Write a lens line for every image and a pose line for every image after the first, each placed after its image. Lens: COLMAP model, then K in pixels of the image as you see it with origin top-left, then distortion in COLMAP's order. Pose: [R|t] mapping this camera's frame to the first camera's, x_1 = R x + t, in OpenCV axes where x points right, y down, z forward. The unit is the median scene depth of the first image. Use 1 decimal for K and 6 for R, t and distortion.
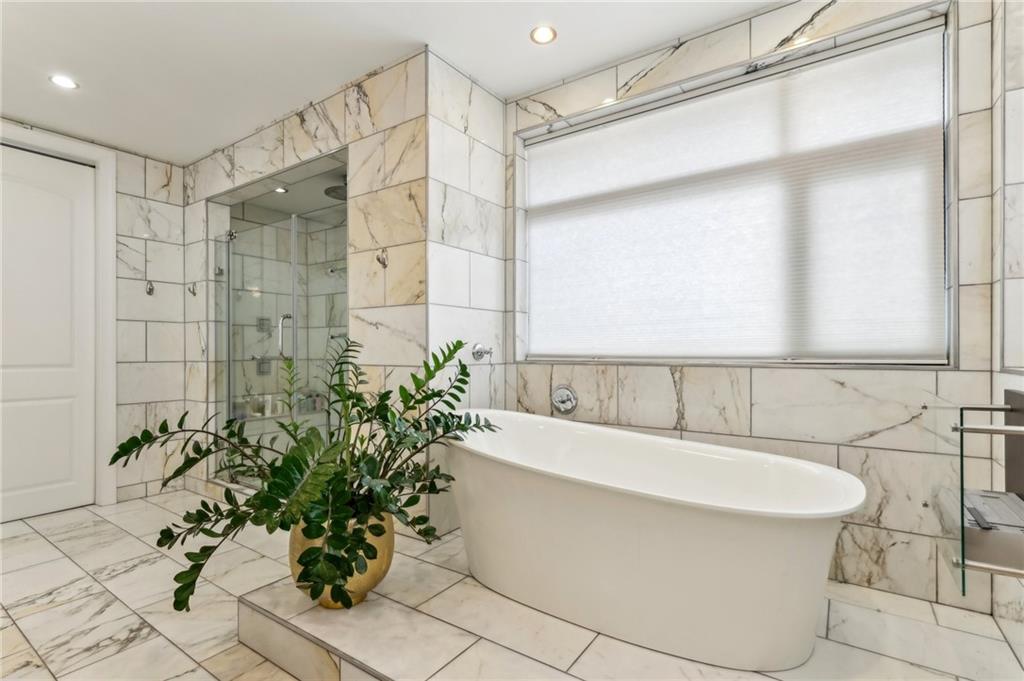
lens RADIAL K [[490.4, 0, 509.5], [0, 490.4, 355.5], [0, 0, 1]] dist [0.000889, -0.000304]
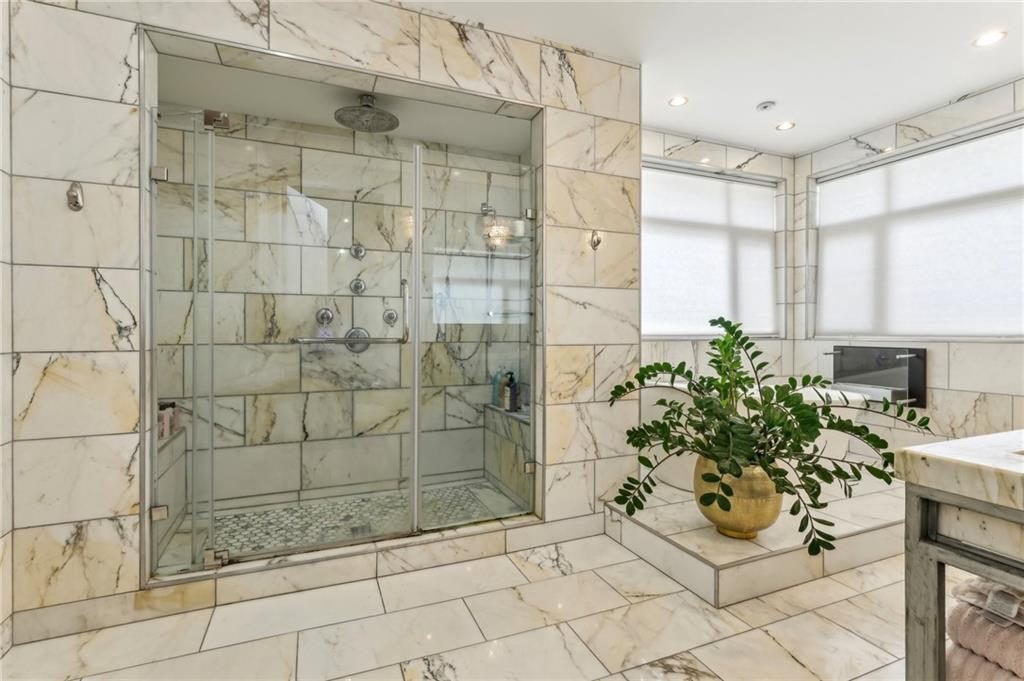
lens RADIAL K [[487.9, 0, 517.9], [0, 487.9, 339.1], [0, 0, 1]] dist [0.003348, -0.000143]
pose [[0.530503, -0.009902, 0.847625, -1.212450], [0.008853, 0.999942, 0.006140, 0.001292], [-0.847637, 0.004247, 0.530560, 0.595433]]
